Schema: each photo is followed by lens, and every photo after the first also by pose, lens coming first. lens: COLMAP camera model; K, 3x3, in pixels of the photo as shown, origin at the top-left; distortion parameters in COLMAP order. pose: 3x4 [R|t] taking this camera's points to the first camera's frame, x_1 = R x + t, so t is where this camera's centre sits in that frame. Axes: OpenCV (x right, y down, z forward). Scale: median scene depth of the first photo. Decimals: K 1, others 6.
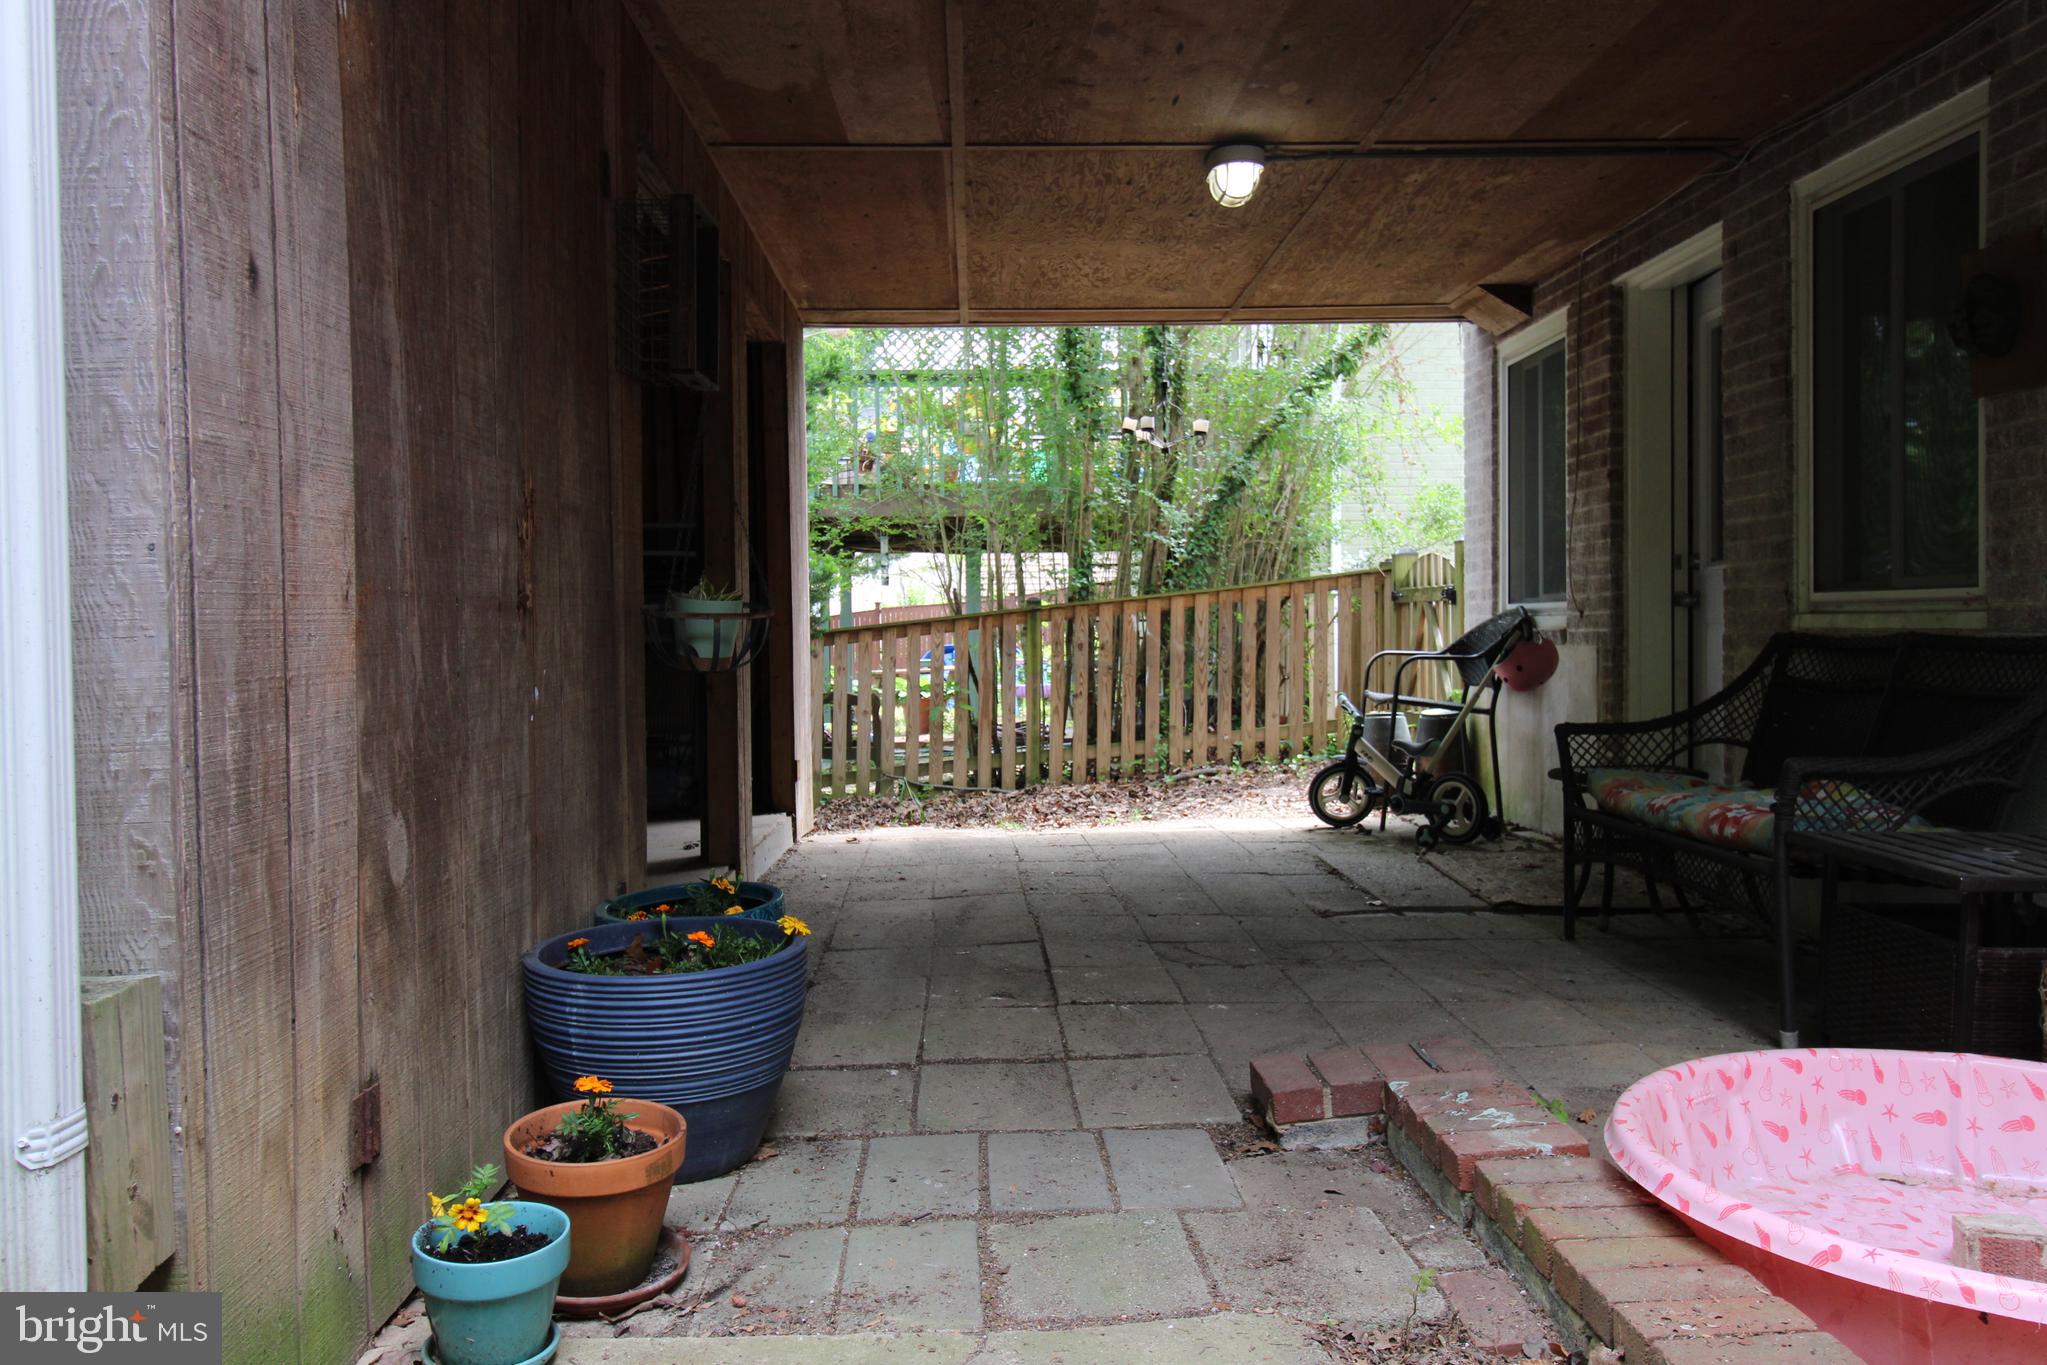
lens RADIAL K [[1610.3, 0, 1023.5], [0, 1610.3, 682.5], [0, 0, 1]] dist [-0.002962, -0.002863]
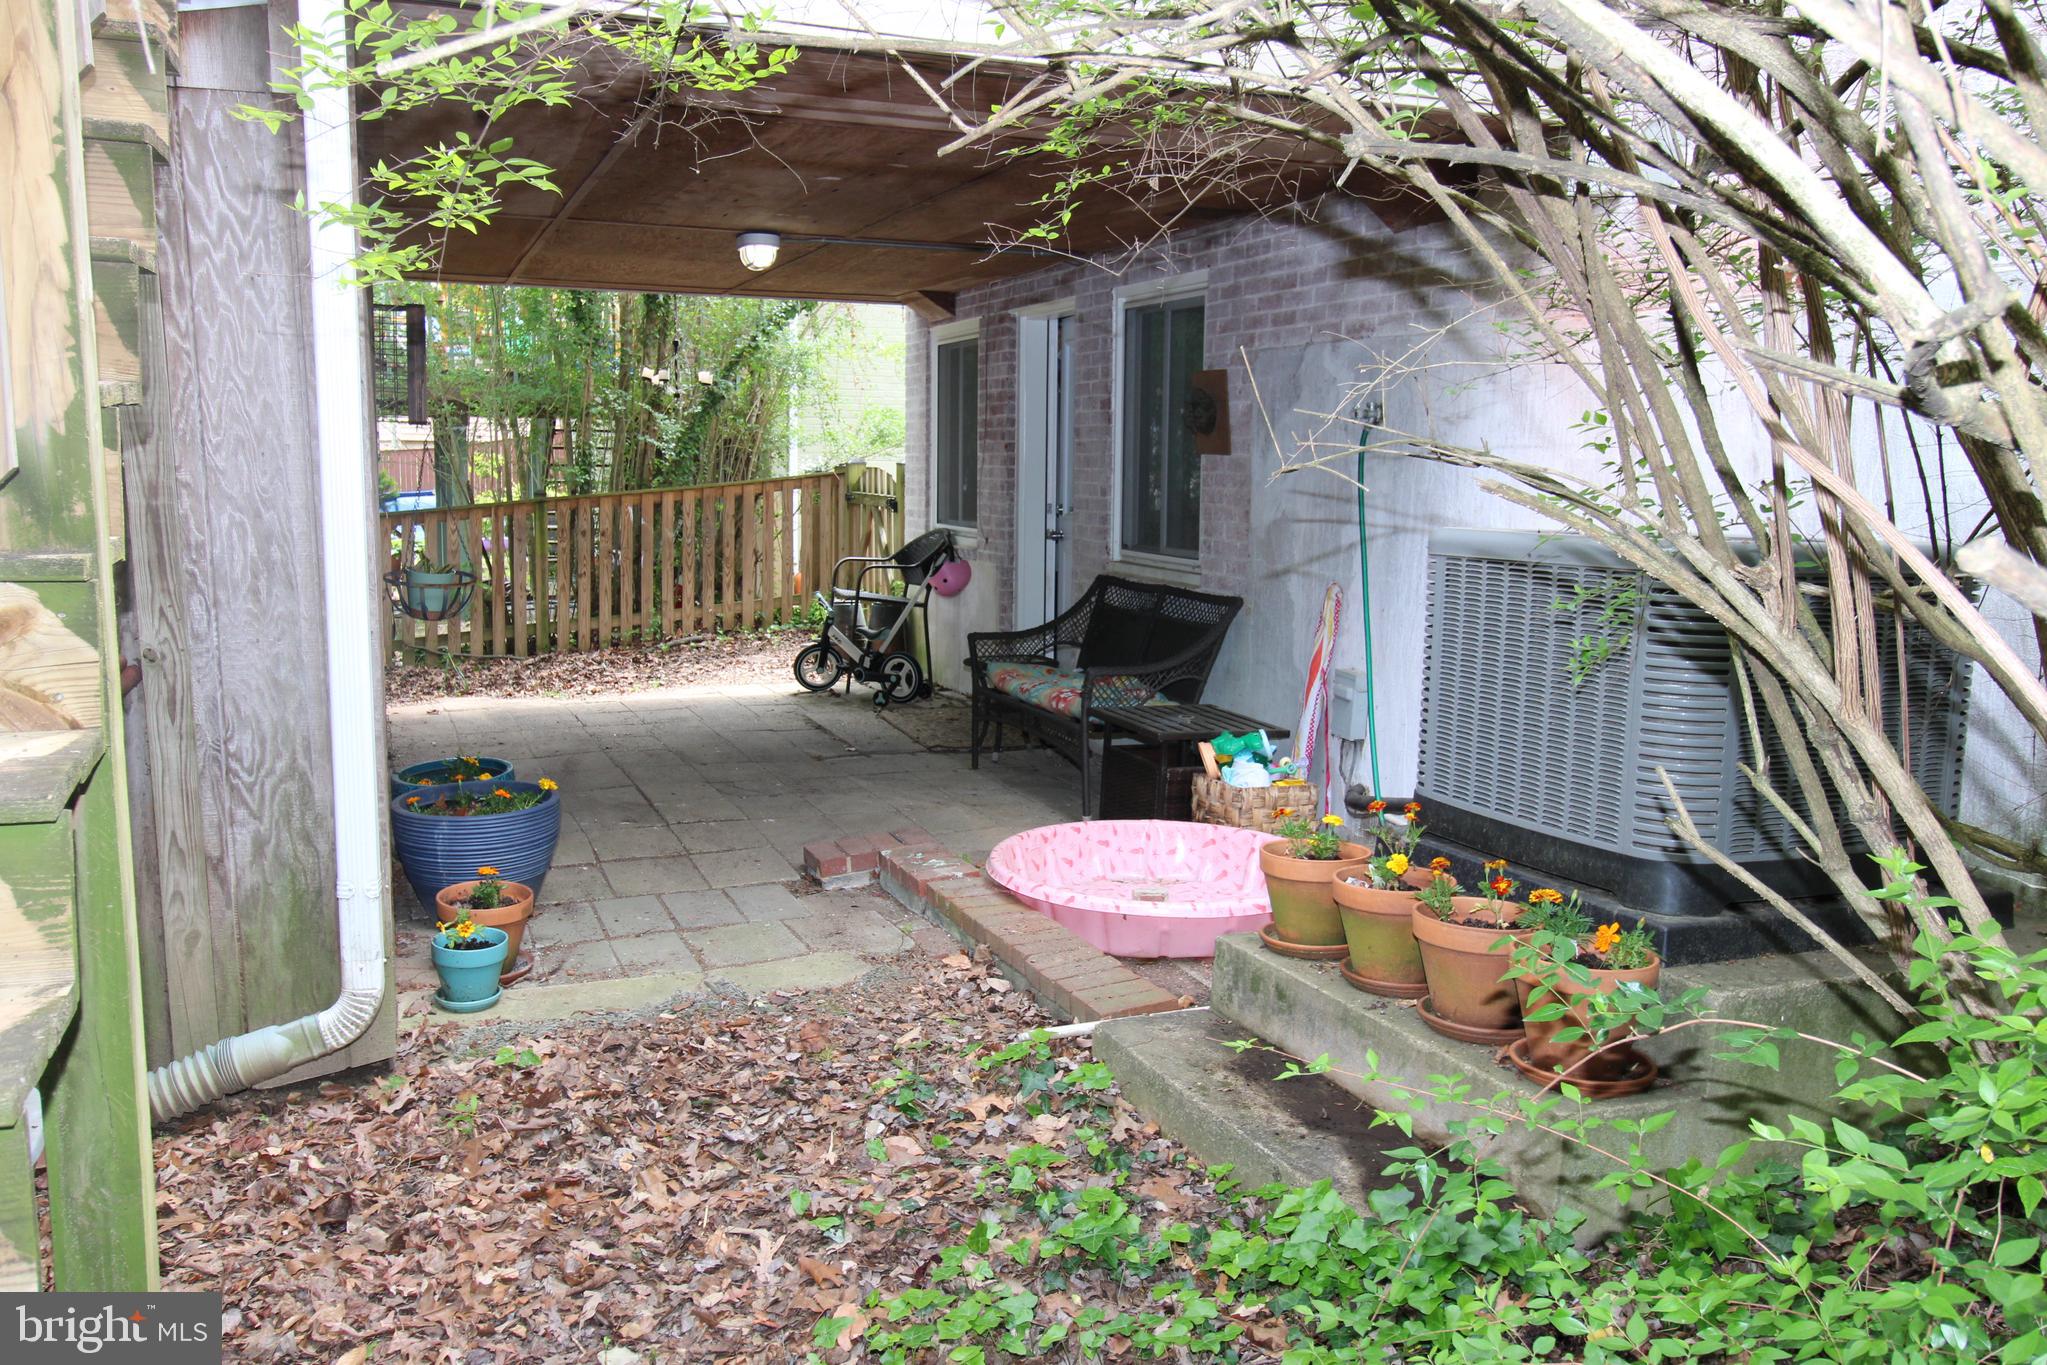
lens RADIAL K [[1610.3, 0, 1023.5], [0, 1610.3, 682.5], [0, 0, 1]] dist [-0.002962, -0.002863]
pose [[0.939279, -0.024166, 0.342302, -0.103190], [-0.011628, 0.994703, 0.102133, -0.057719], [-0.342957, -0.099911, 0.934023, -0.321886]]
